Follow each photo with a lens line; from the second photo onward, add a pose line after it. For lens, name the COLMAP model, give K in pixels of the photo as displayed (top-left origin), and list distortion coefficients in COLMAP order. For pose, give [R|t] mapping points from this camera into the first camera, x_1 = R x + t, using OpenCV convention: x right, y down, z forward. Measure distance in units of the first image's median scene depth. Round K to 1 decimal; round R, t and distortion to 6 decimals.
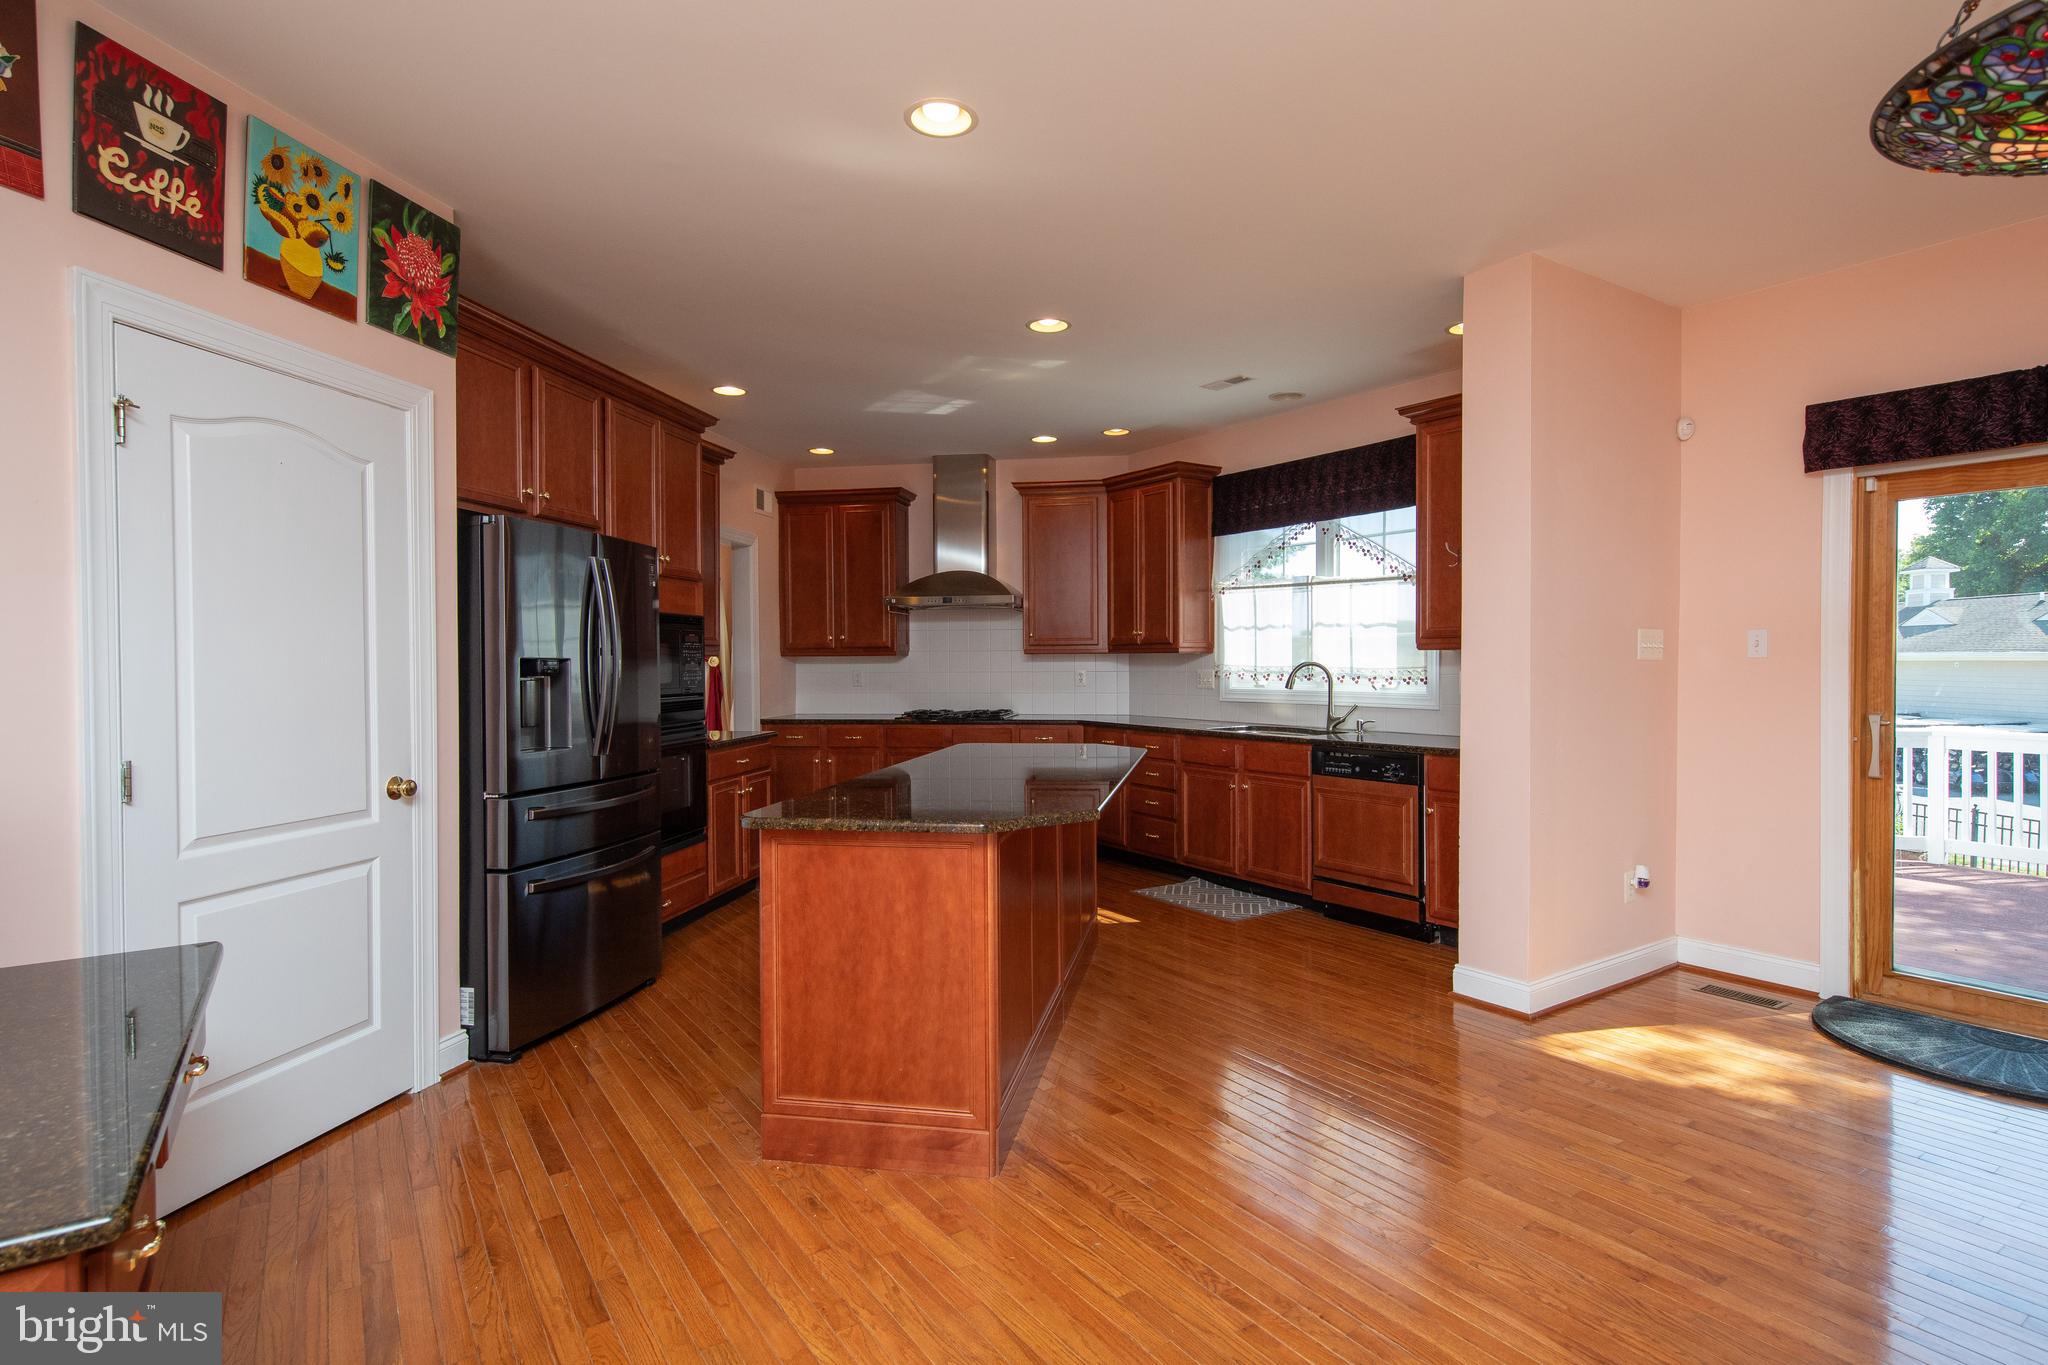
lens RADIAL K [[1024.0, 0, 1033.1], [0, 1024.0, 674.5], [0, 0, 1]] dist [0.006366, -0.002427]
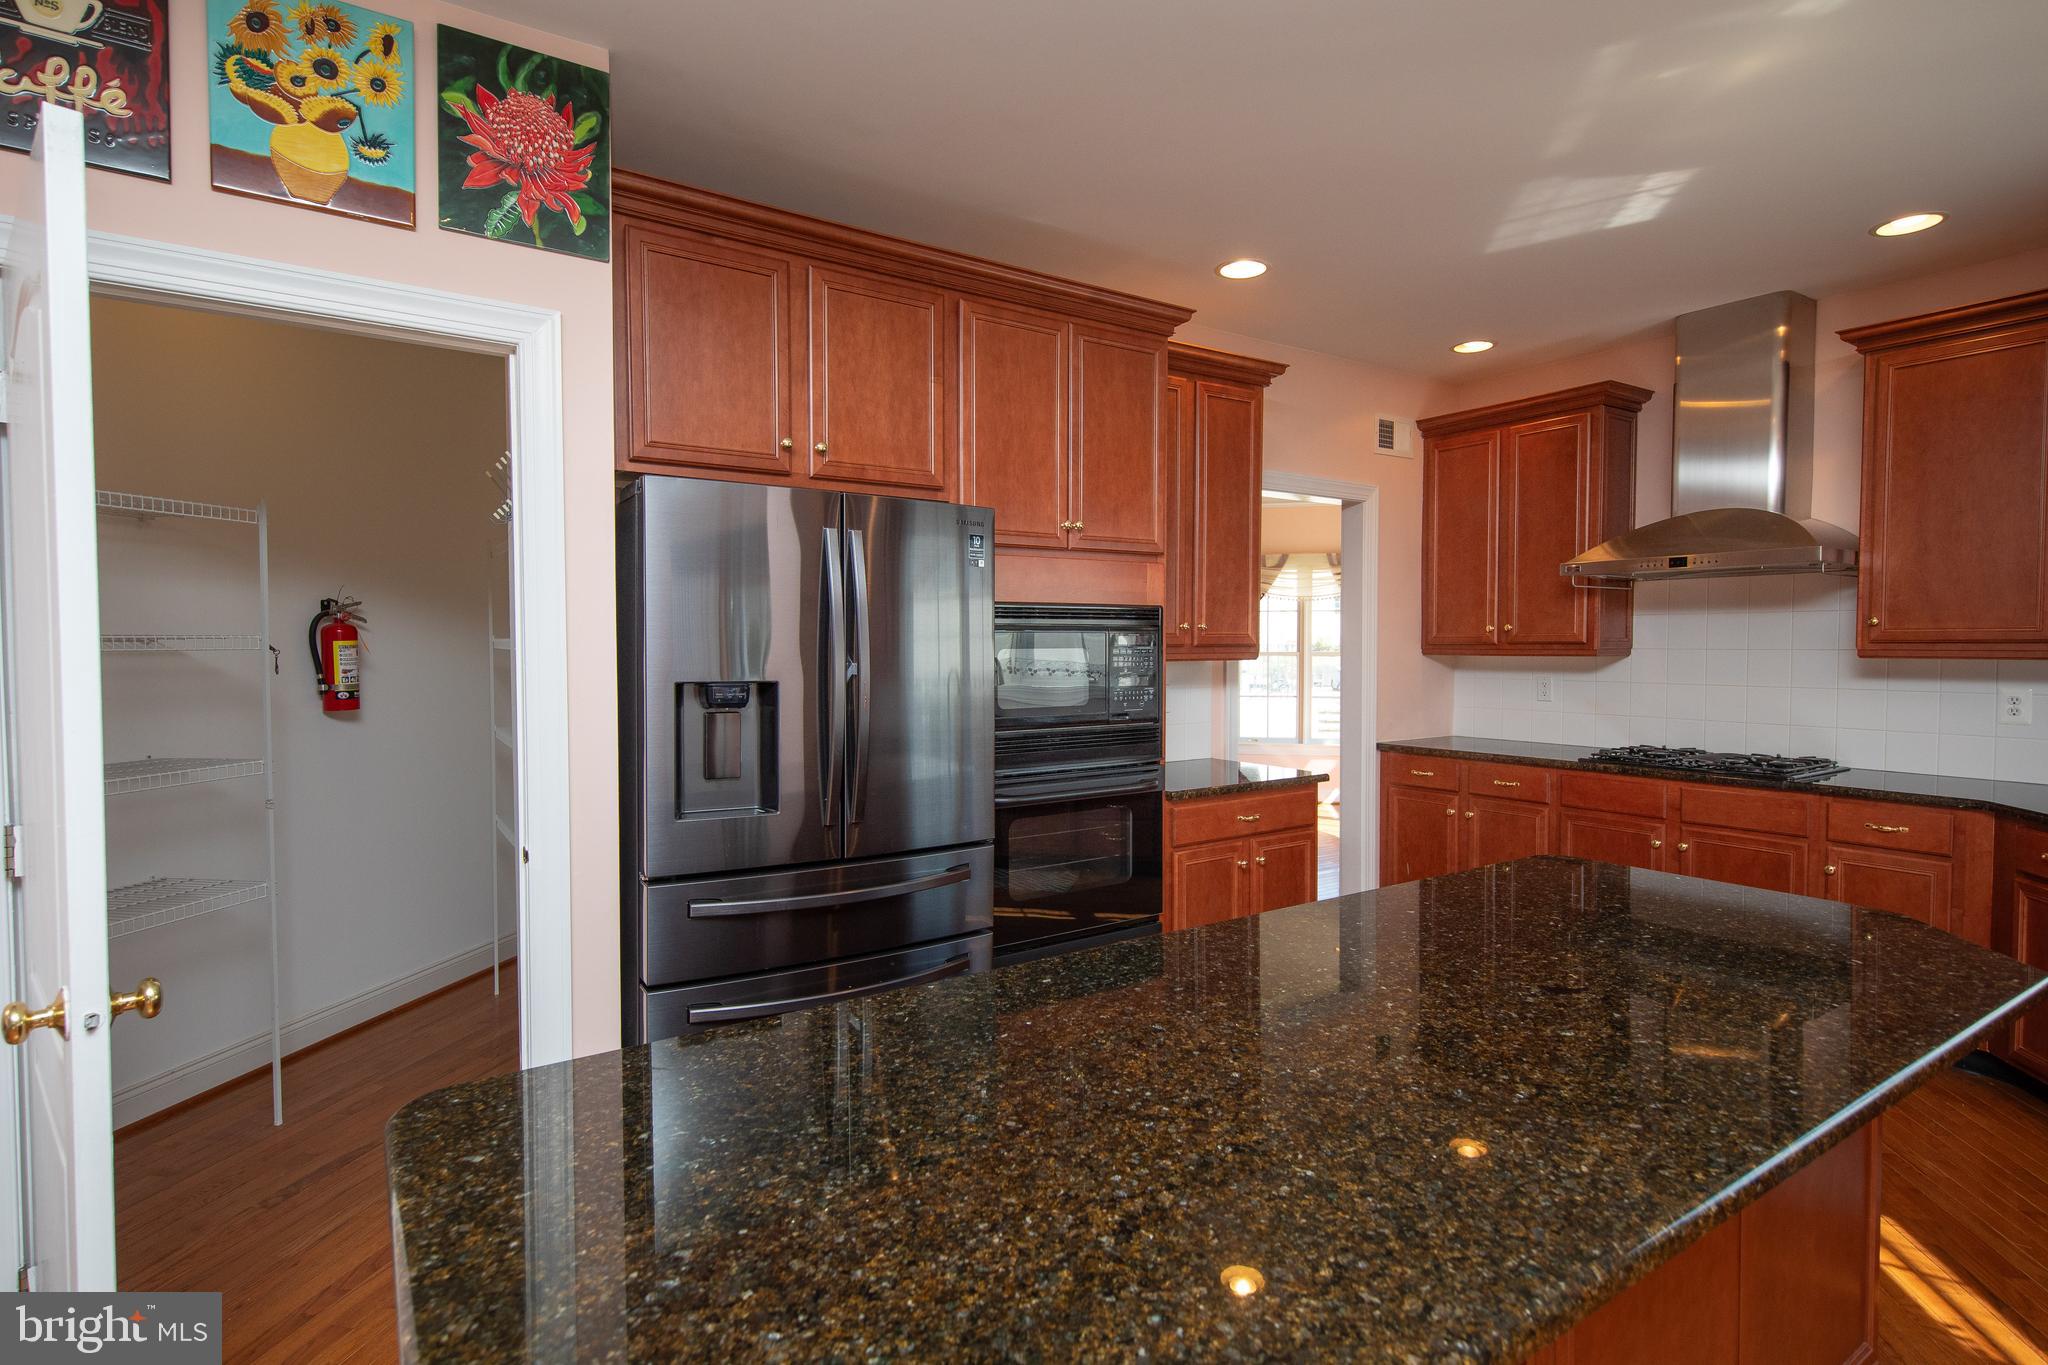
lens RADIAL K [[1024.0, 0, 1018.4], [0, 1024.0, 682.6], [0, 0, 1]] dist [0.006366, -0.002427]
pose [[0.694061, 0.033850, -0.719120, 0.158556], [-0.013112, 0.999323, 0.034384, -0.043426], [0.719797, -0.014436, 0.694035, 0.703123]]
